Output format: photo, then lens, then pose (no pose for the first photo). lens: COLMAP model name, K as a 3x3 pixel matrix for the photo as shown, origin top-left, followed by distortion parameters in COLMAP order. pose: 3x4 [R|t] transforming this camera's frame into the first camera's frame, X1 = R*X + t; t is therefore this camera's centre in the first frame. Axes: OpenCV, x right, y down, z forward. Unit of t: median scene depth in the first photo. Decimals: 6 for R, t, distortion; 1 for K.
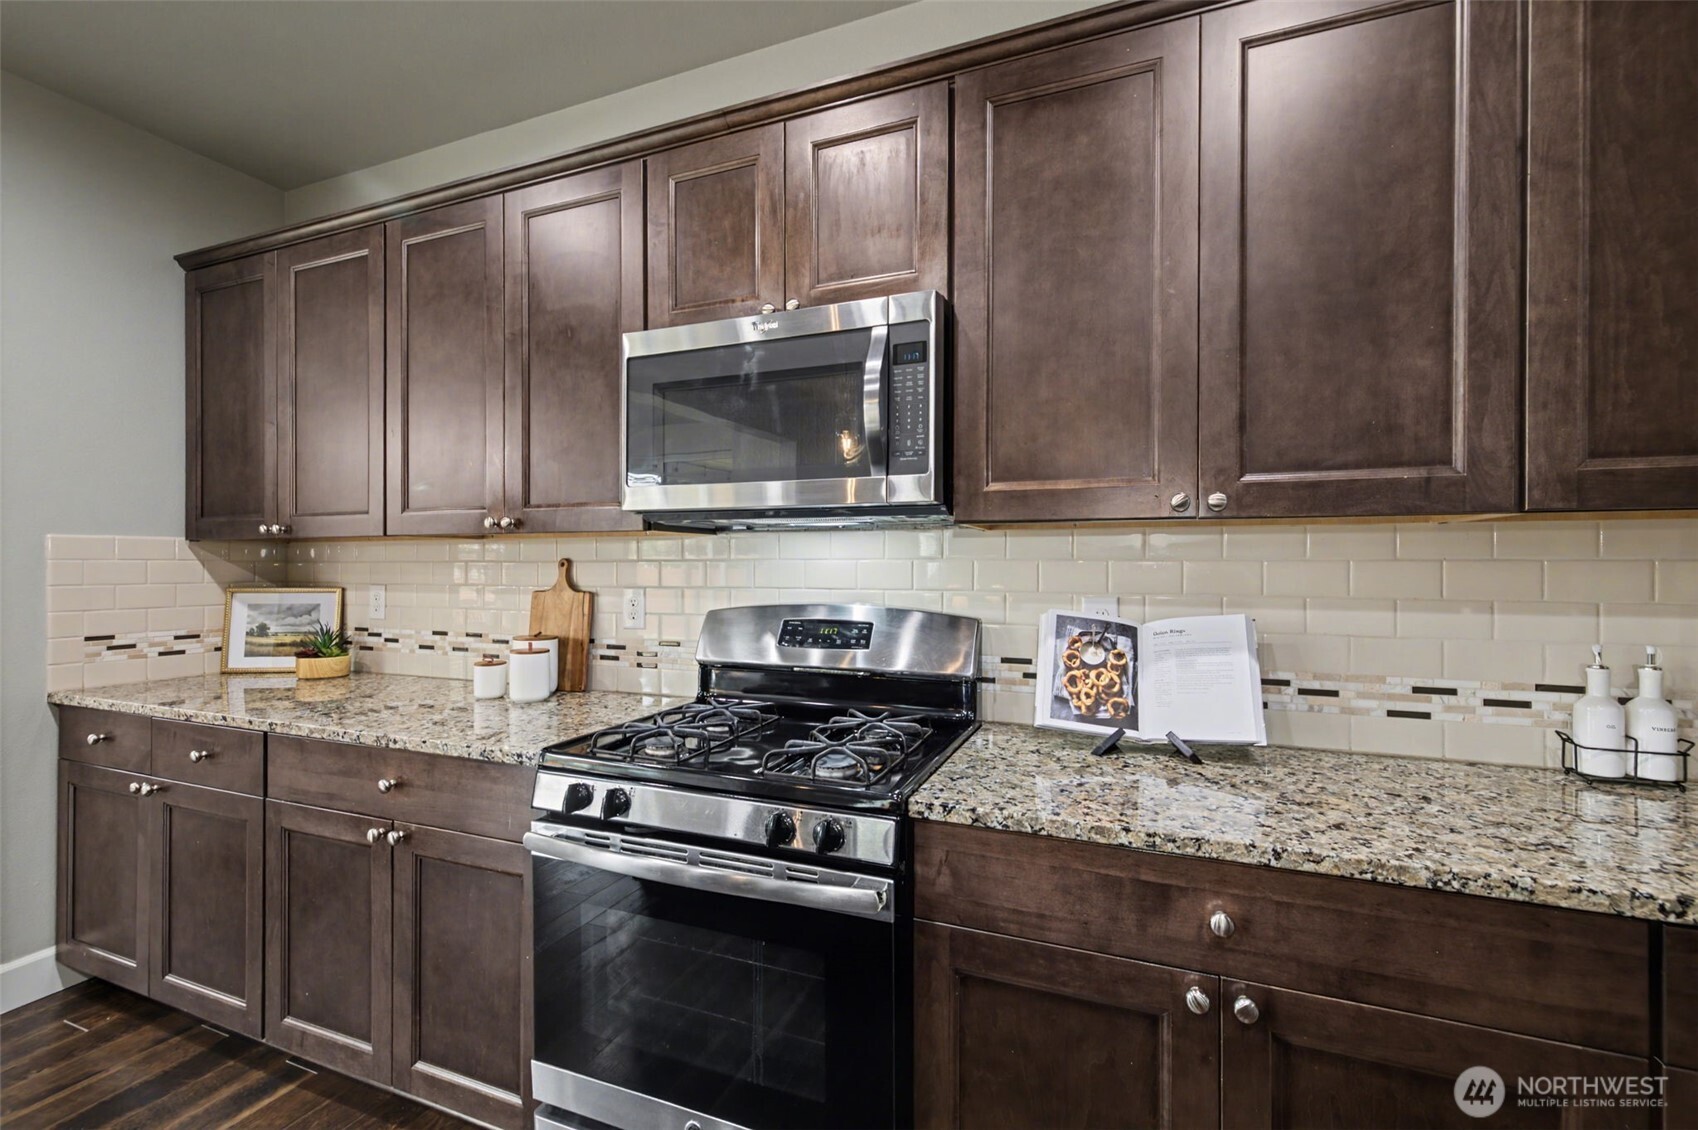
lens RADIAL K [[732.5, 0, 843.5], [0, 732.5, 562.7], [0, 0, 1]] dist [0.005218, 0.000082]
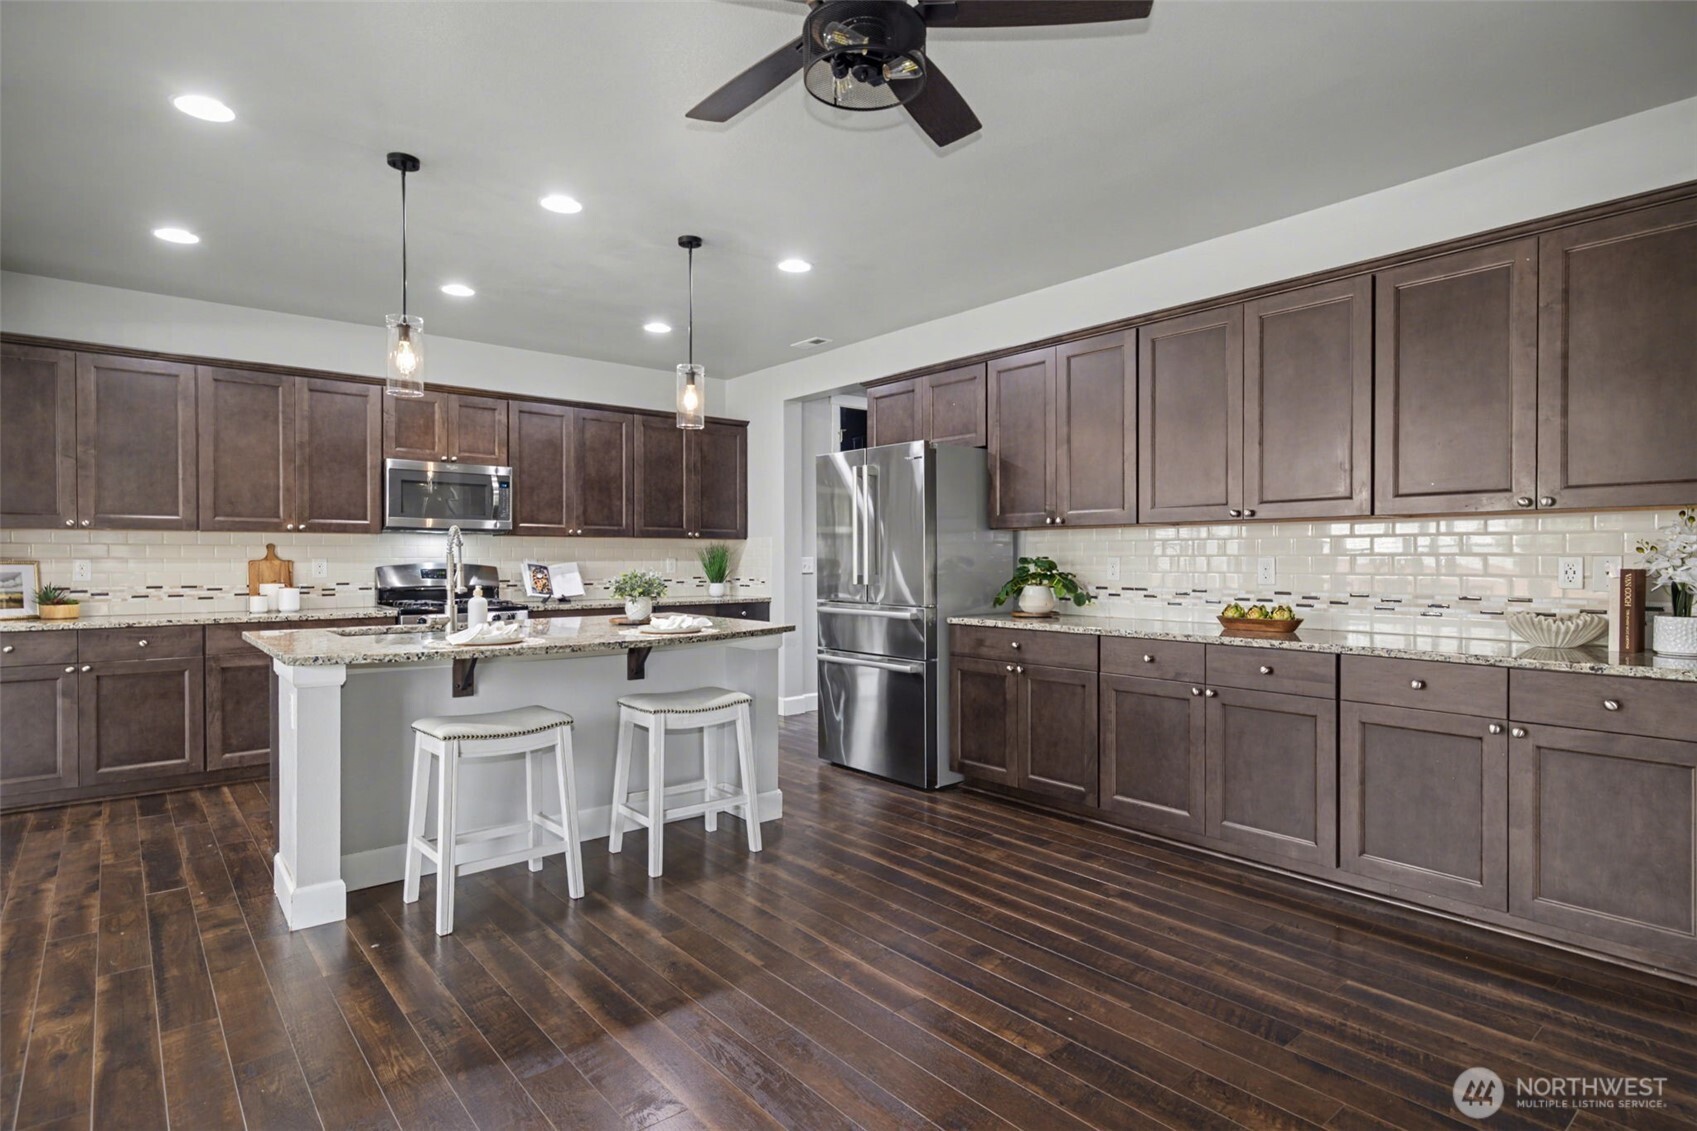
lens RADIAL K [[875.7, 0, 841.9], [0, 875.7, 563.2], [0, 0, 1]] dist [0.004298, 0.001365]
pose [[0.479251, -0.005696, 0.877659, -1.720028], [-0.001308, 0.999973, 0.007204, 0.027778], [-0.877677, -0.004600, 0.479231, -1.461236]]
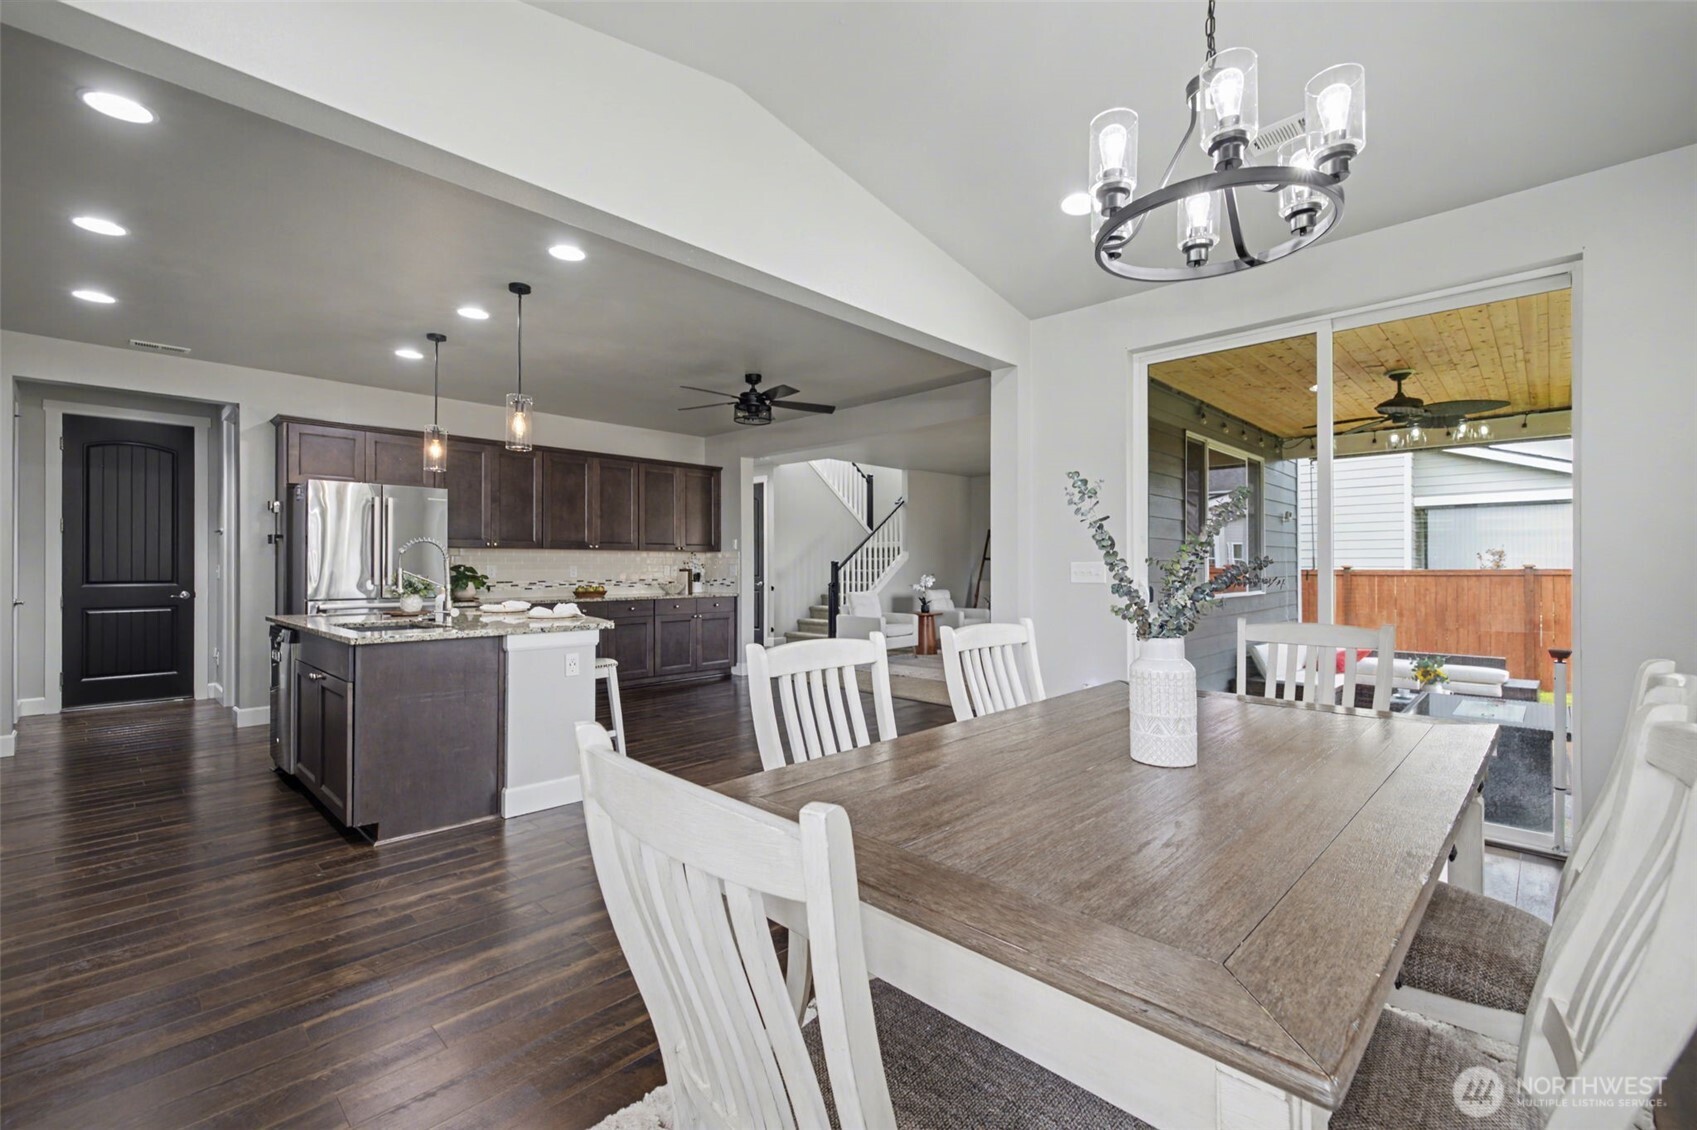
lens RADIAL K [[732.0, 0, 843.0], [0, 732.0, 562.7], [0, 0, 1]] dist [0.005218, 0.000082]
pose [[-0.921979, 0.002222, 0.387233, -2.167641], [-0.001011, 0.999966, -0.008147, 0.041634], [-0.387238, -0.007903, -0.921946, 1.177719]]
